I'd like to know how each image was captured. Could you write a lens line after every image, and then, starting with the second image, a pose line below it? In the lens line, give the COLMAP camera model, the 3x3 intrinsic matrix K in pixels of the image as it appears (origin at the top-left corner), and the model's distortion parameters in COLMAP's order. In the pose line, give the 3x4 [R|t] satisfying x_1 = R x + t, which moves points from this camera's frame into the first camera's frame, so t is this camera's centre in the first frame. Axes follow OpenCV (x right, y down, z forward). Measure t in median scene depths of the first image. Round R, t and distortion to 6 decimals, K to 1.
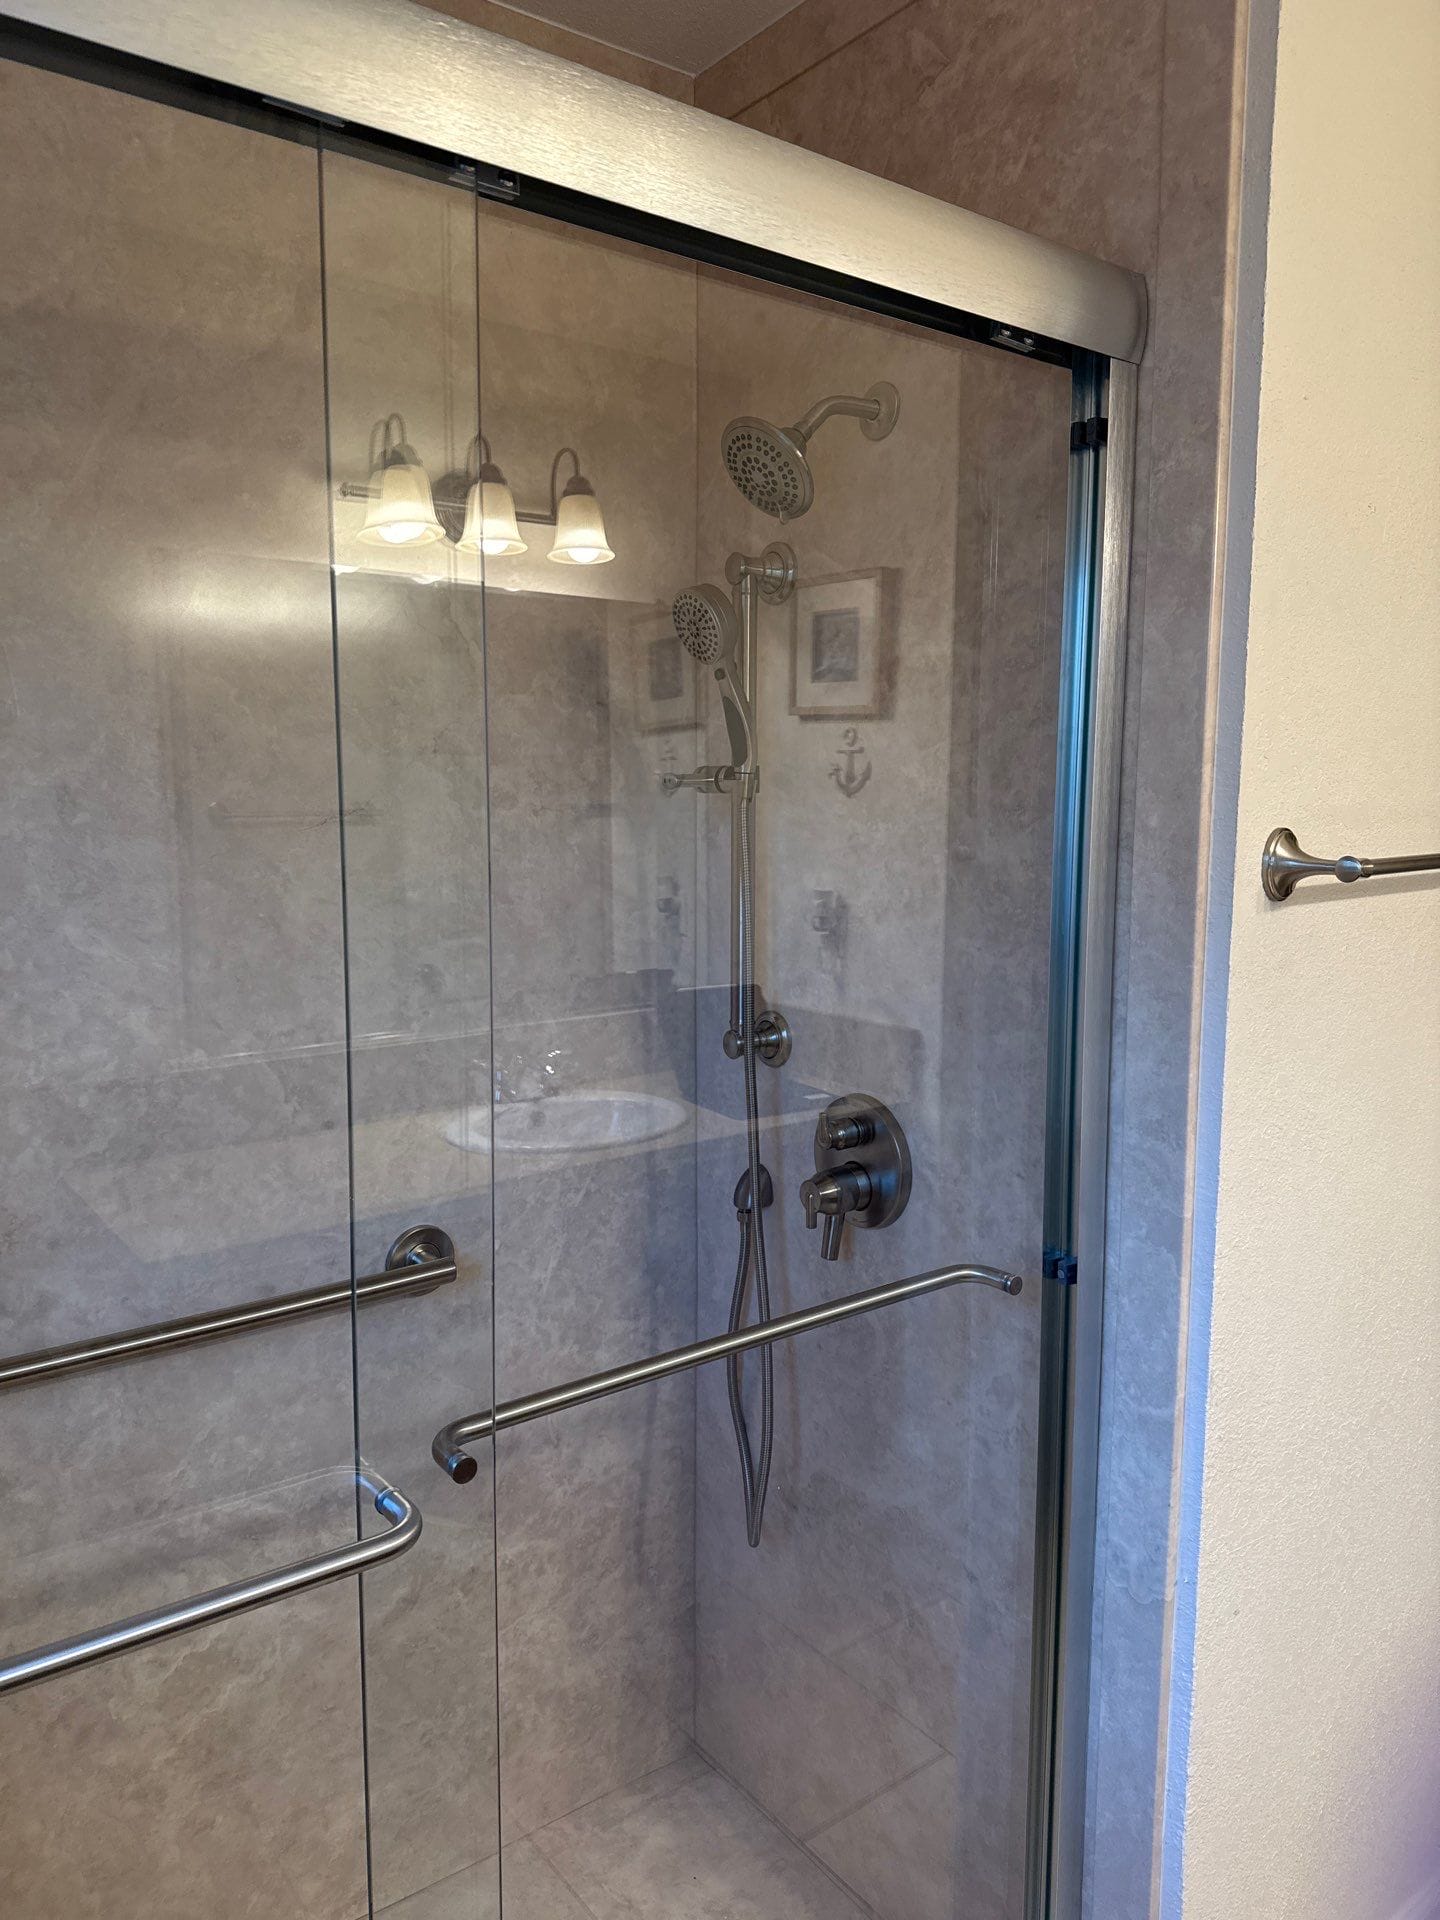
lens RADIAL K [[1419.6, 0, 770.2], [0, 1419.6, 954.3], [0, 0, 1]] dist [0.049239, -0.062416]
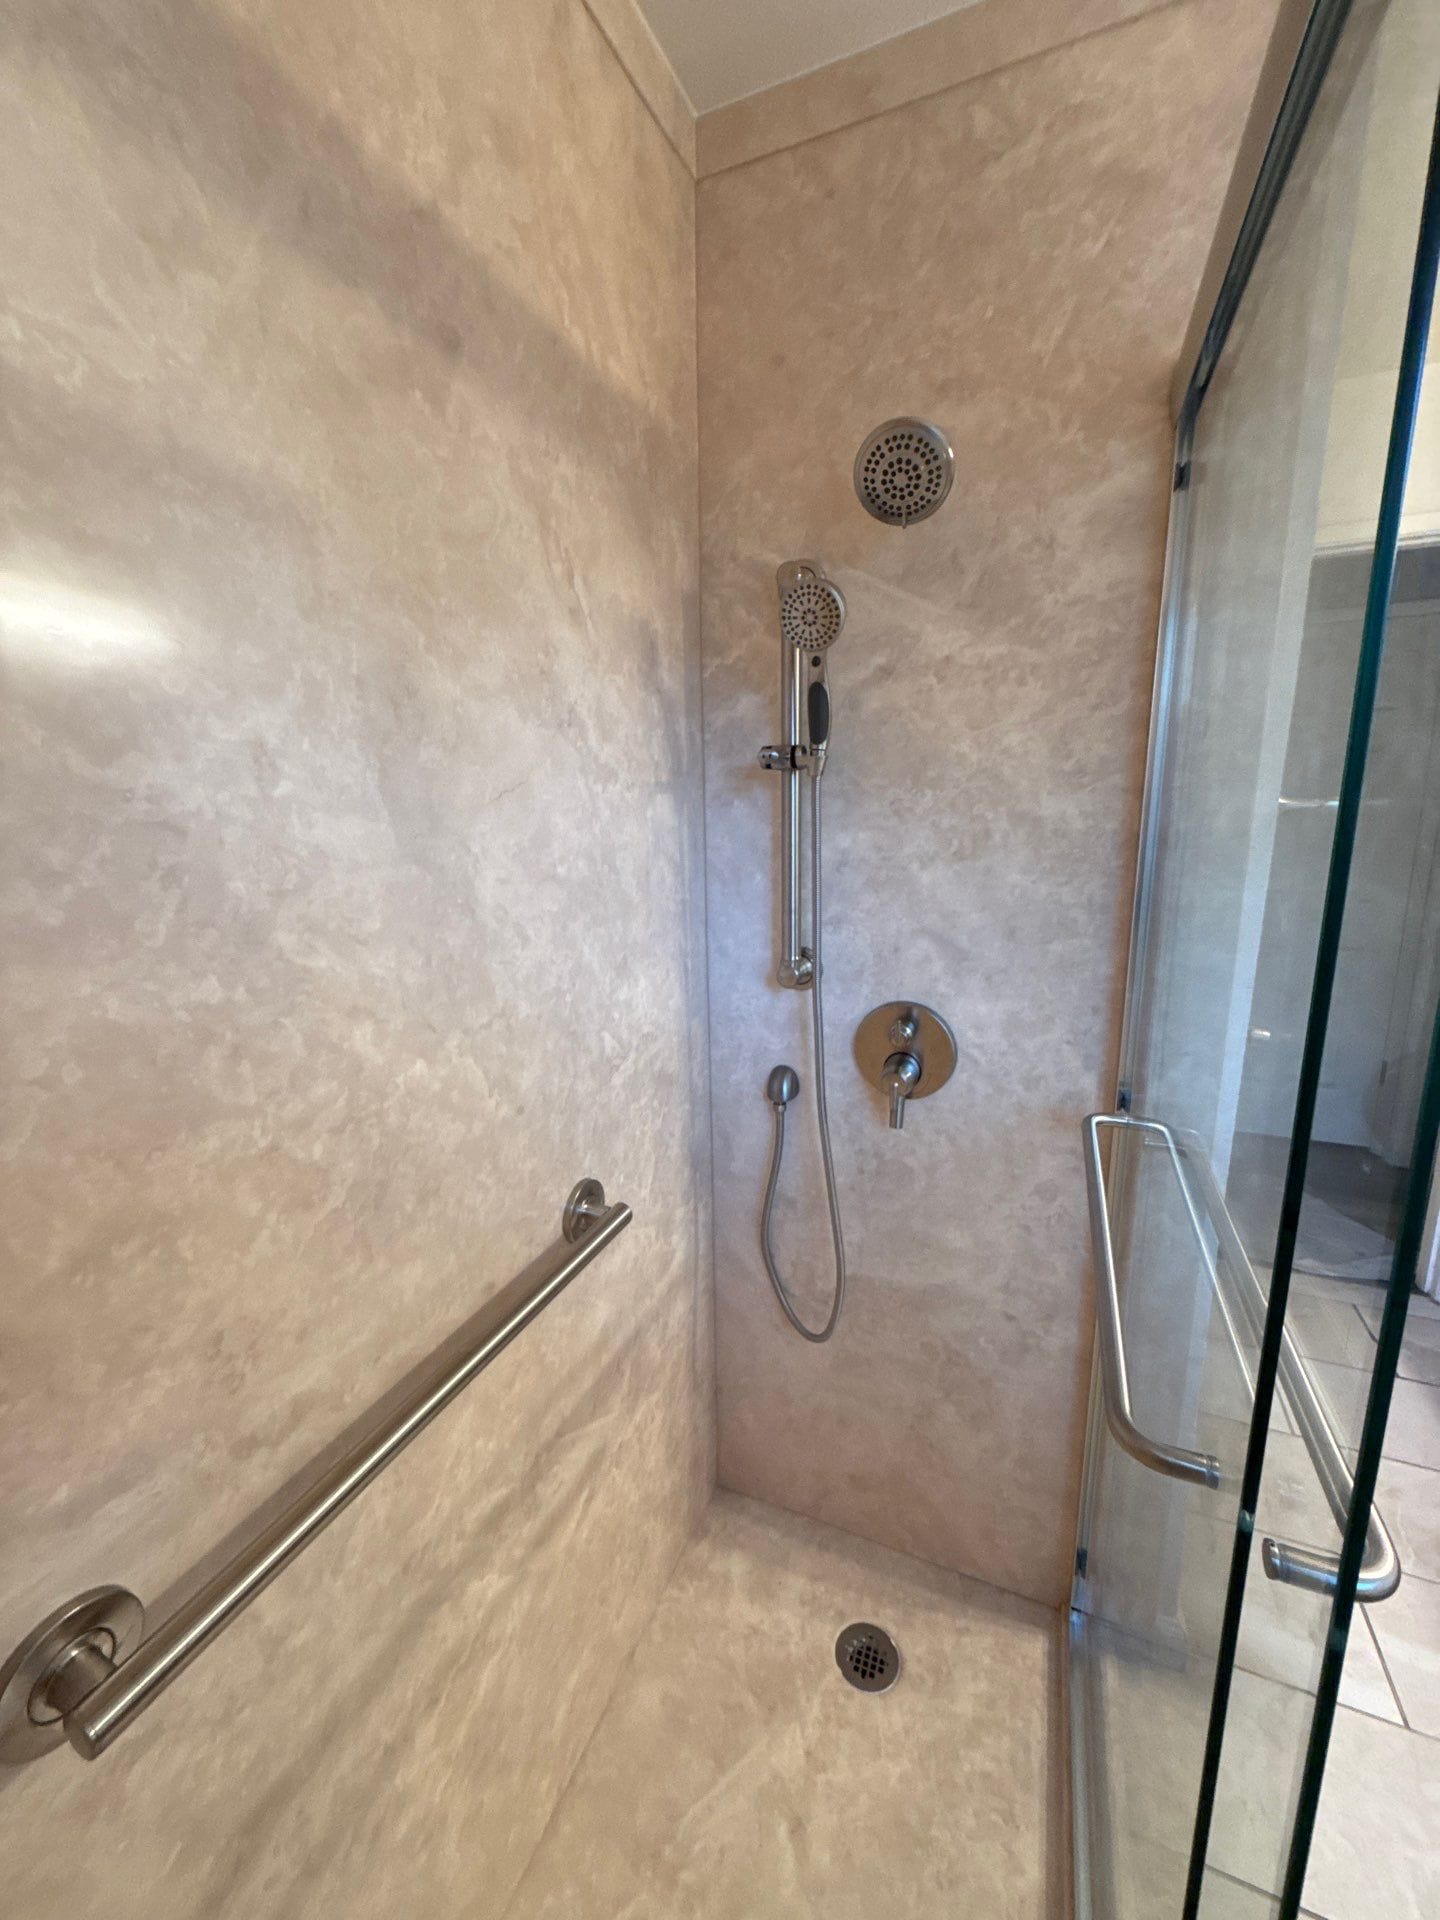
lens RADIAL K [[775.9, 0, 730.4], [0, 775.9, 962.4], [0, 0, 1]] dist [-0.001575, 0.001263]
pose [[0.863718, -0.120085, 0.489460, -0.472065], [0.078564, 0.991407, 0.104595, -0.027786], [-0.497815, -0.051887, 0.865730, 0.510714]]
